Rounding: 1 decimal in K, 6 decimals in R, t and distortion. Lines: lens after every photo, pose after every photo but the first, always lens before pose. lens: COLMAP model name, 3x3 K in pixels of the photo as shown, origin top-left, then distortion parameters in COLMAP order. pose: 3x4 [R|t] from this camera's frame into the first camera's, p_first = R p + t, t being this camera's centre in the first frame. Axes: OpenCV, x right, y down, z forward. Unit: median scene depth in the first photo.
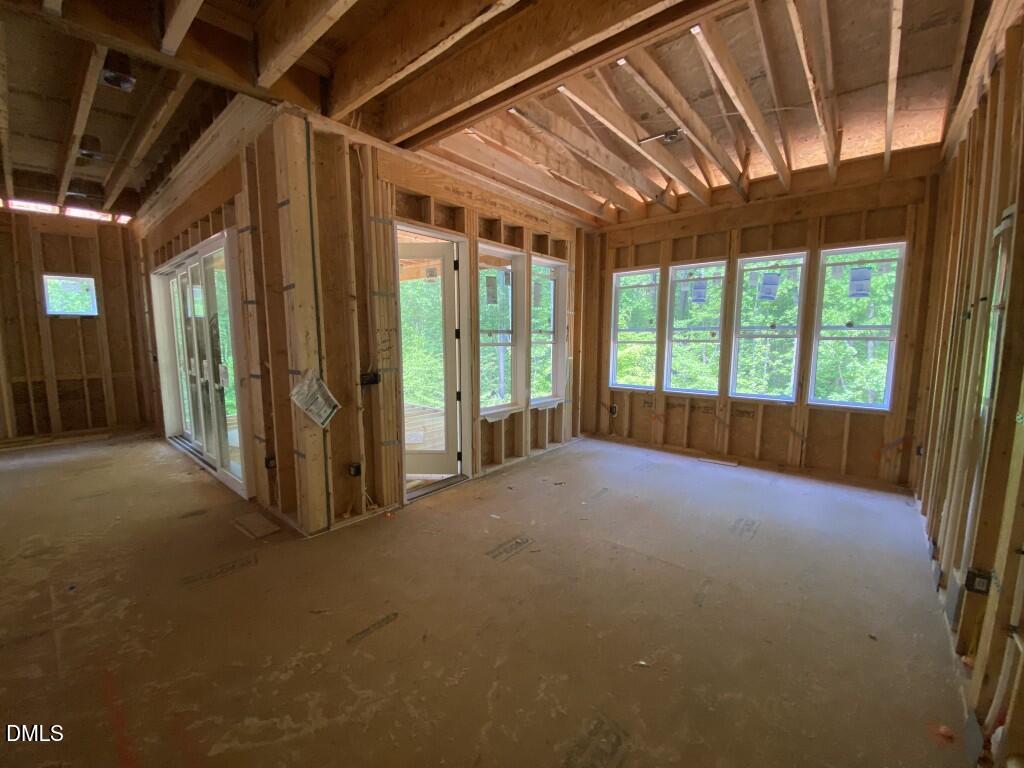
lens RADIAL K [[412.8, 0, 515.0], [0, 412.8, 389.4], [0, 0, 1]] dist [0.004113, -0.013024]
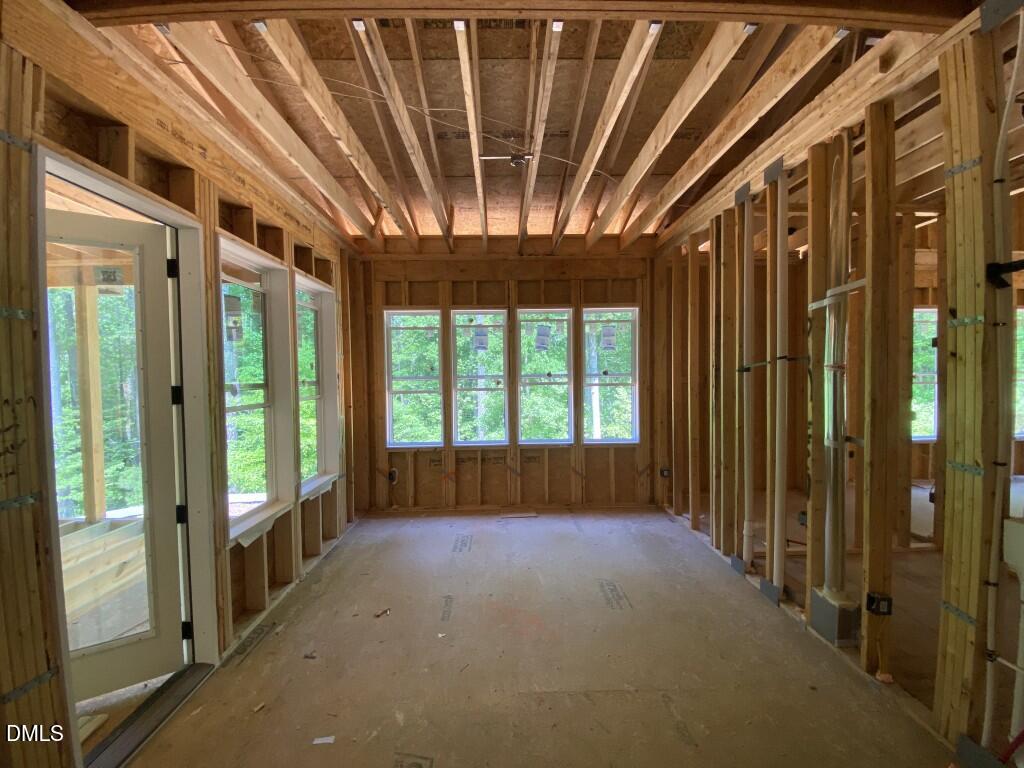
lens RADIAL K [[412.8, 0, 526.9], [0, 412.8, 385.2], [0, 0, 1]] dist [0.004113, -0.013024]
pose [[0.740620, -0.024246, 0.671487, -0.136225], [0.094931, 0.993100, -0.068846, -0.058968], [-0.665185, 0.114734, 0.737811, 0.268005]]
